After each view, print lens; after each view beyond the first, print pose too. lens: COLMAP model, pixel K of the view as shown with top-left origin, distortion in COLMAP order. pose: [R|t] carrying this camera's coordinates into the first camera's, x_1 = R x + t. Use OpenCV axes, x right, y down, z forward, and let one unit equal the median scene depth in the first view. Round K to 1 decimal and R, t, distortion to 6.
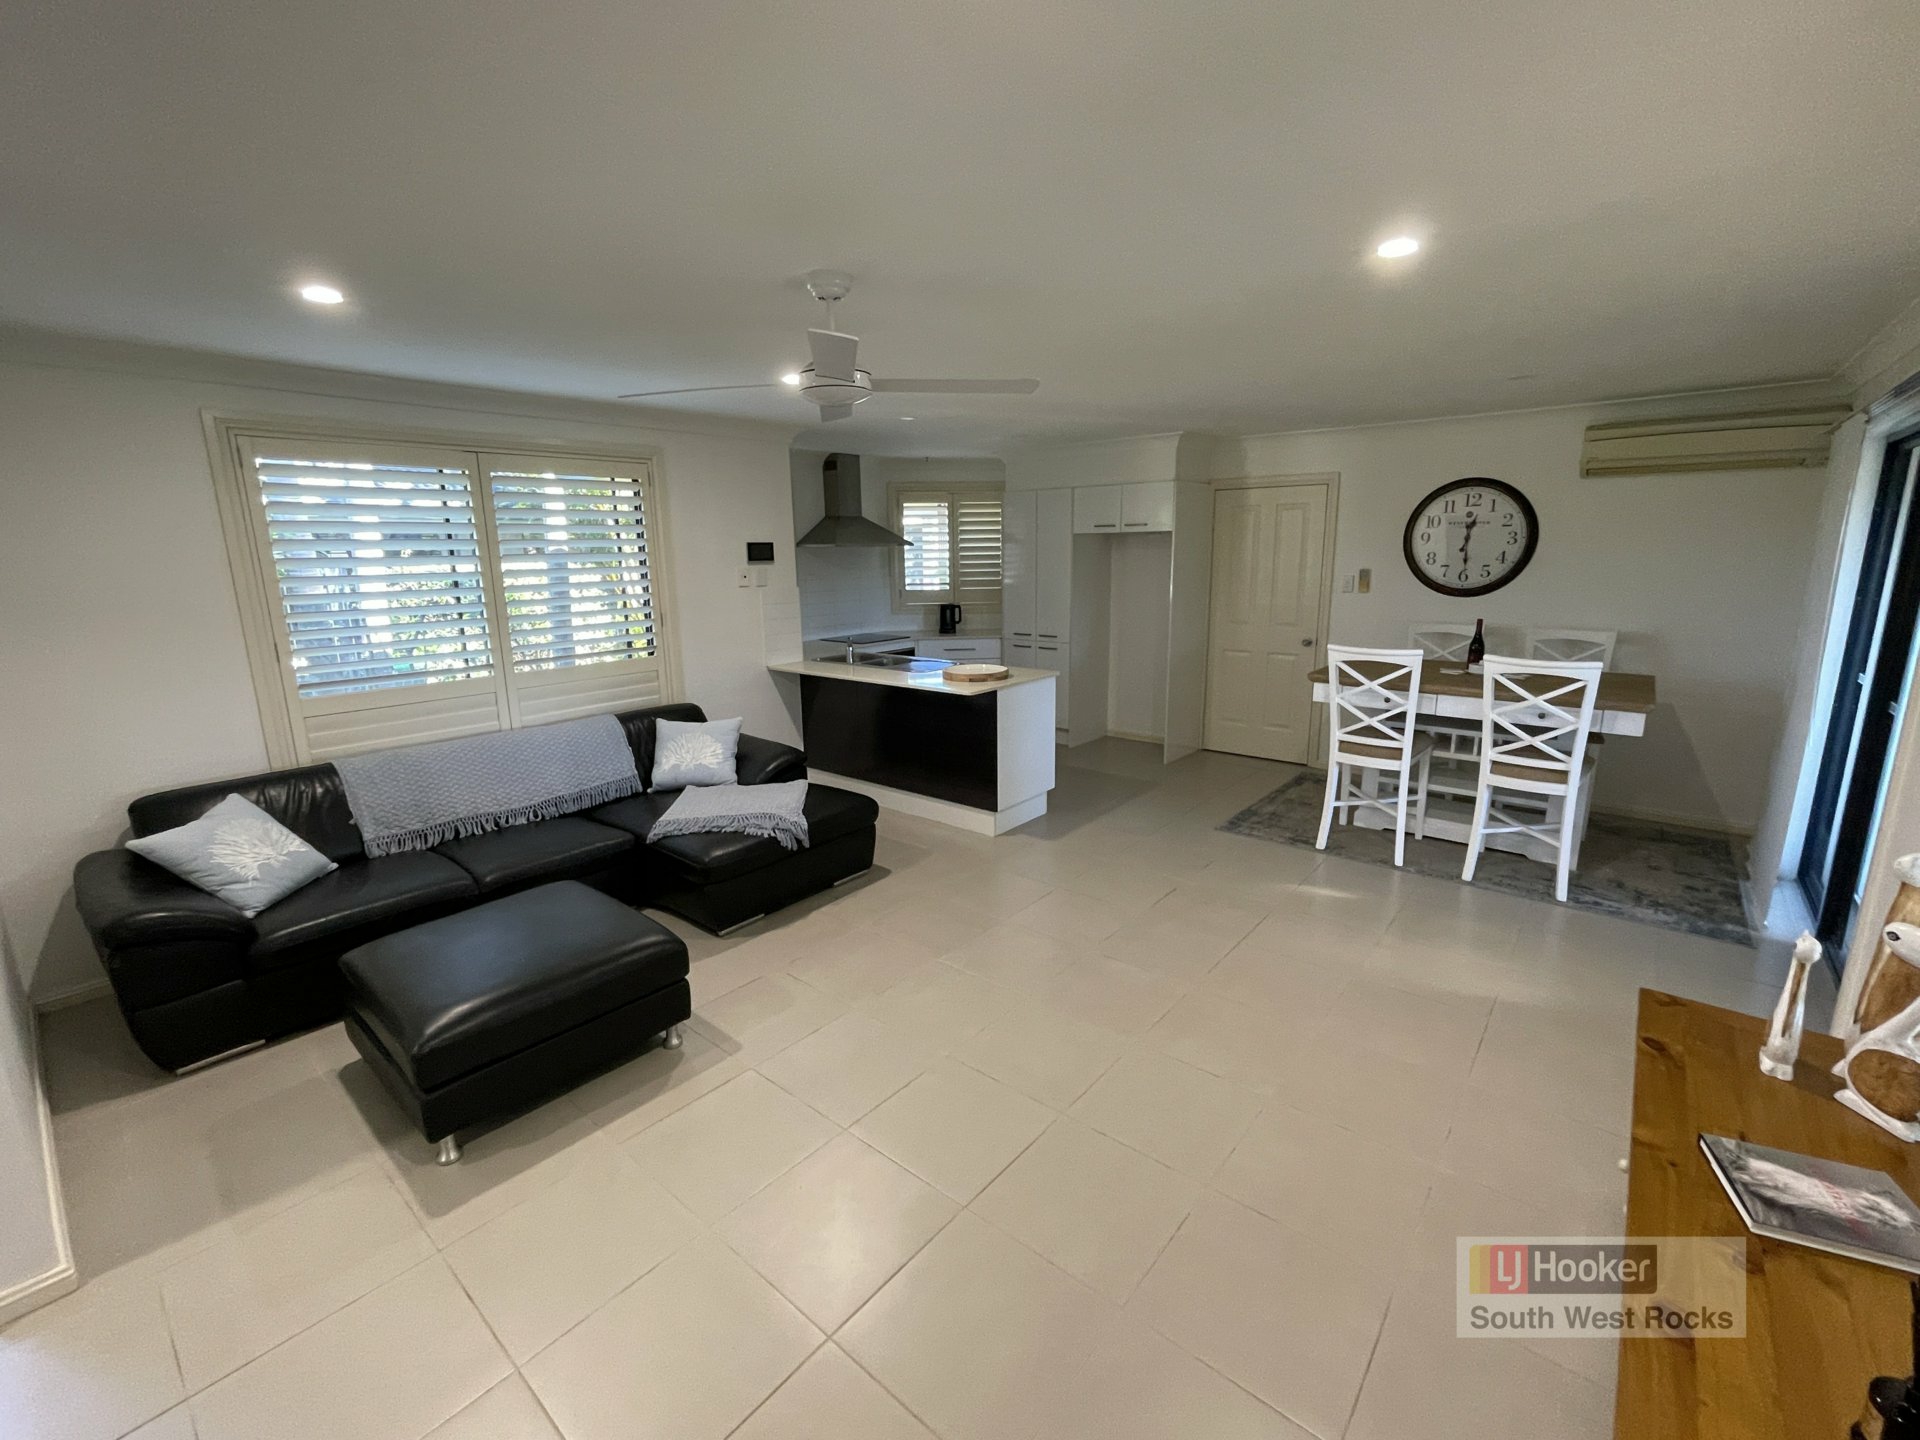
lens RADIAL K [[809.8, 0, 967.3], [0, 809.8, 715.6], [0, 0, 1]] dist [-0.002956, -0.000063]
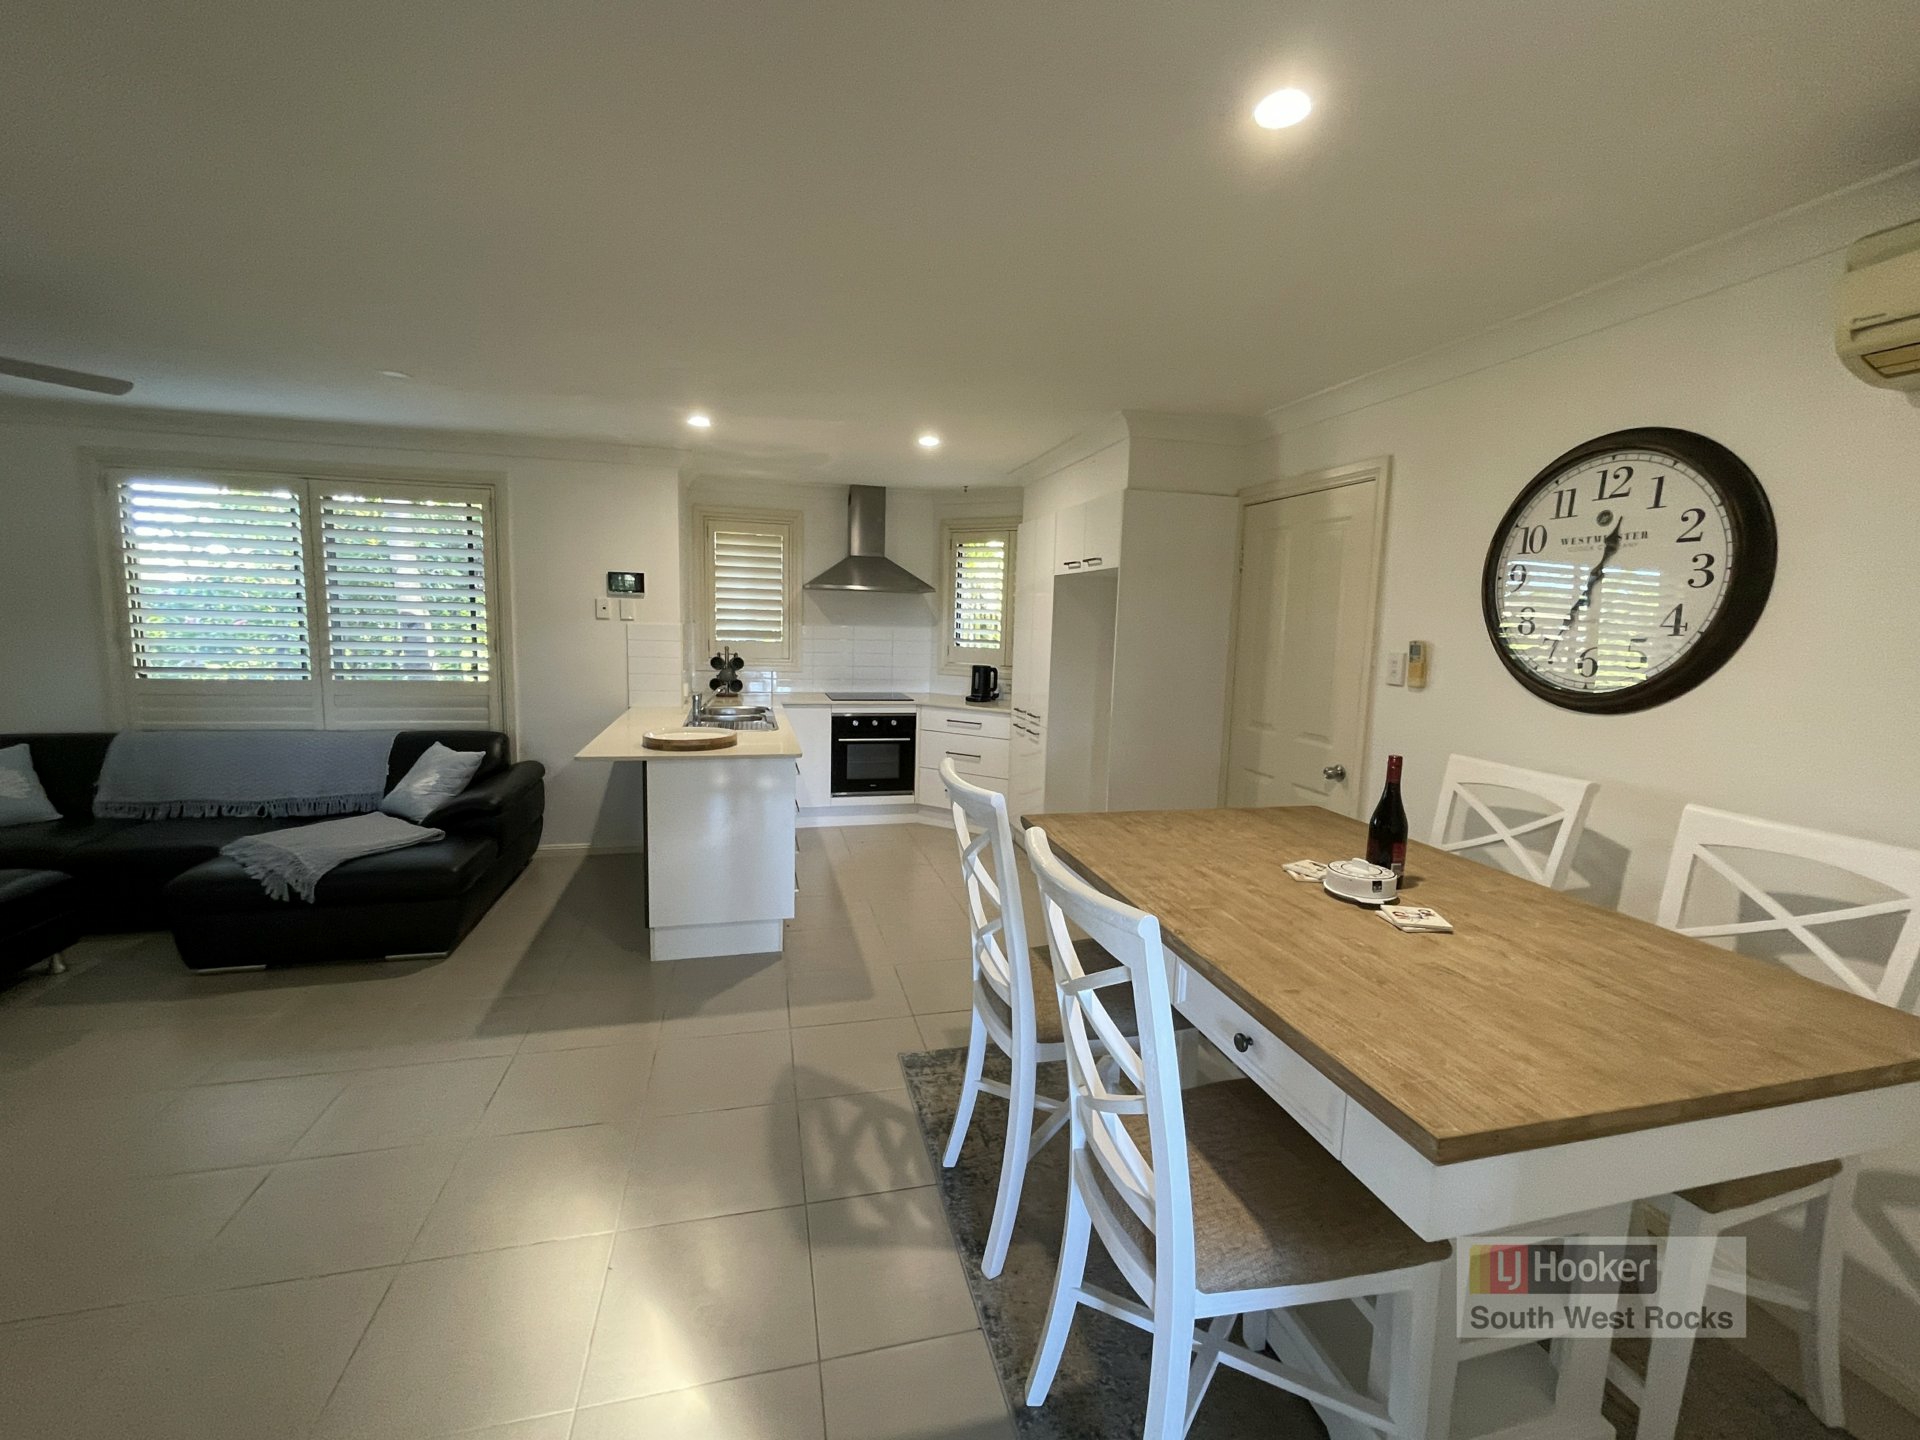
lens RADIAL K [[809.8, 0, 967.3], [0, 809.8, 715.6], [0, 0, 1]] dist [-0.002956, -0.000063]
pose [[0.811694, 0.108429, -0.573930, 0.703459], [-0.158731, 0.986586, -0.038100, -0.092383], [0.562101, 0.122026, 0.818017, 0.562800]]
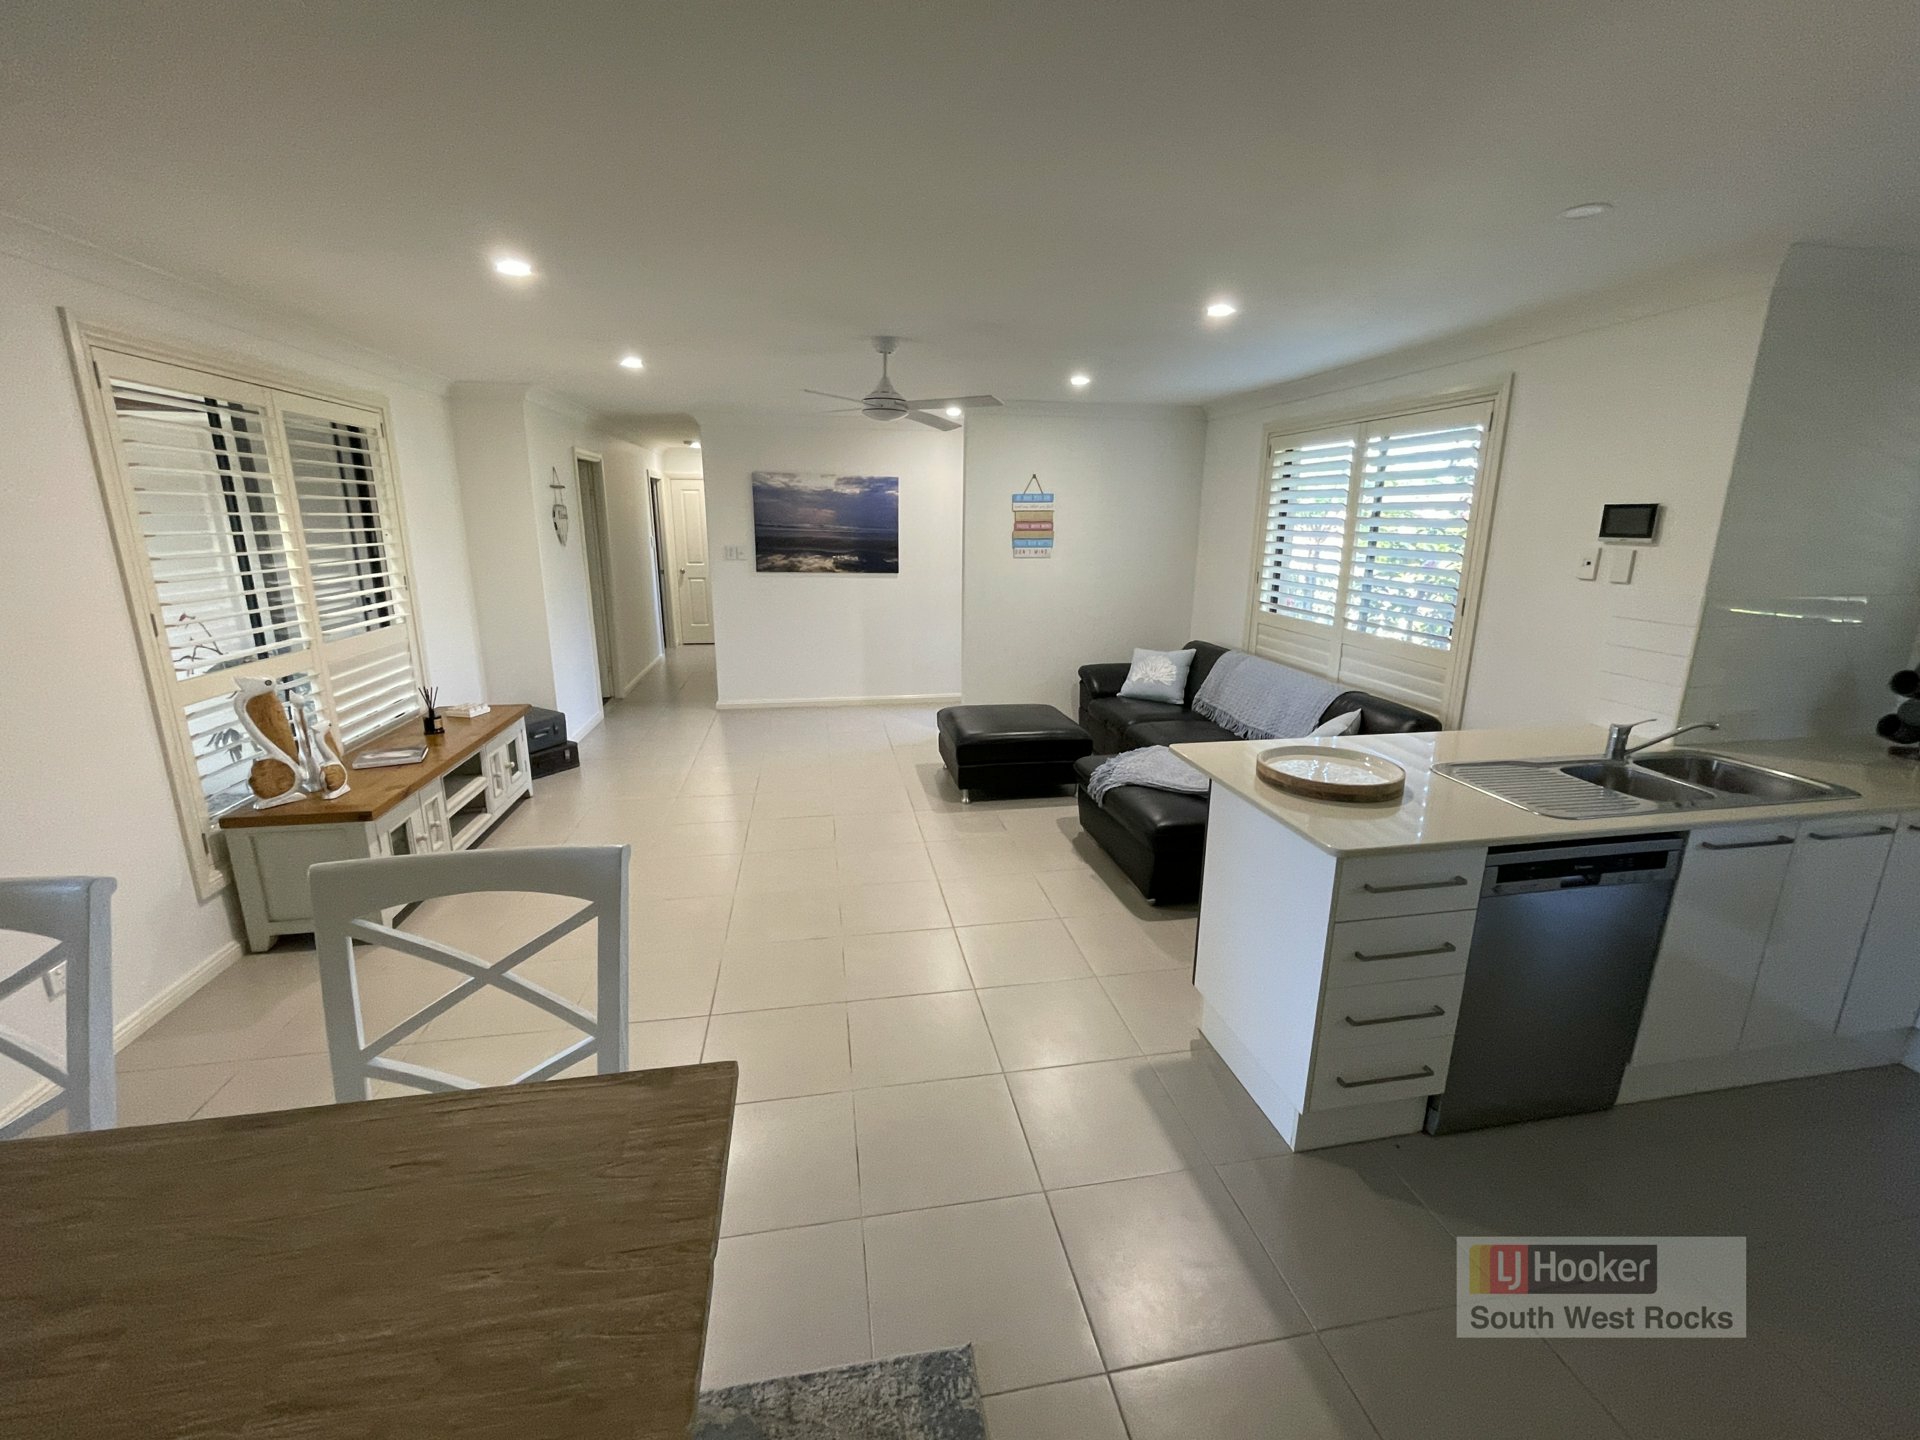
lens RADIAL K [[809.8, 0, 967.3], [0, 809.8, 715.6], [0, 0, 1]] dist [-0.002956, -0.000063]
pose [[-0.635167, 0.193109, -0.747845, 0.550639], [-0.157690, 0.915425, 0.370312, -0.249798], [0.756107, 0.353137, -0.550996, 1.177009]]
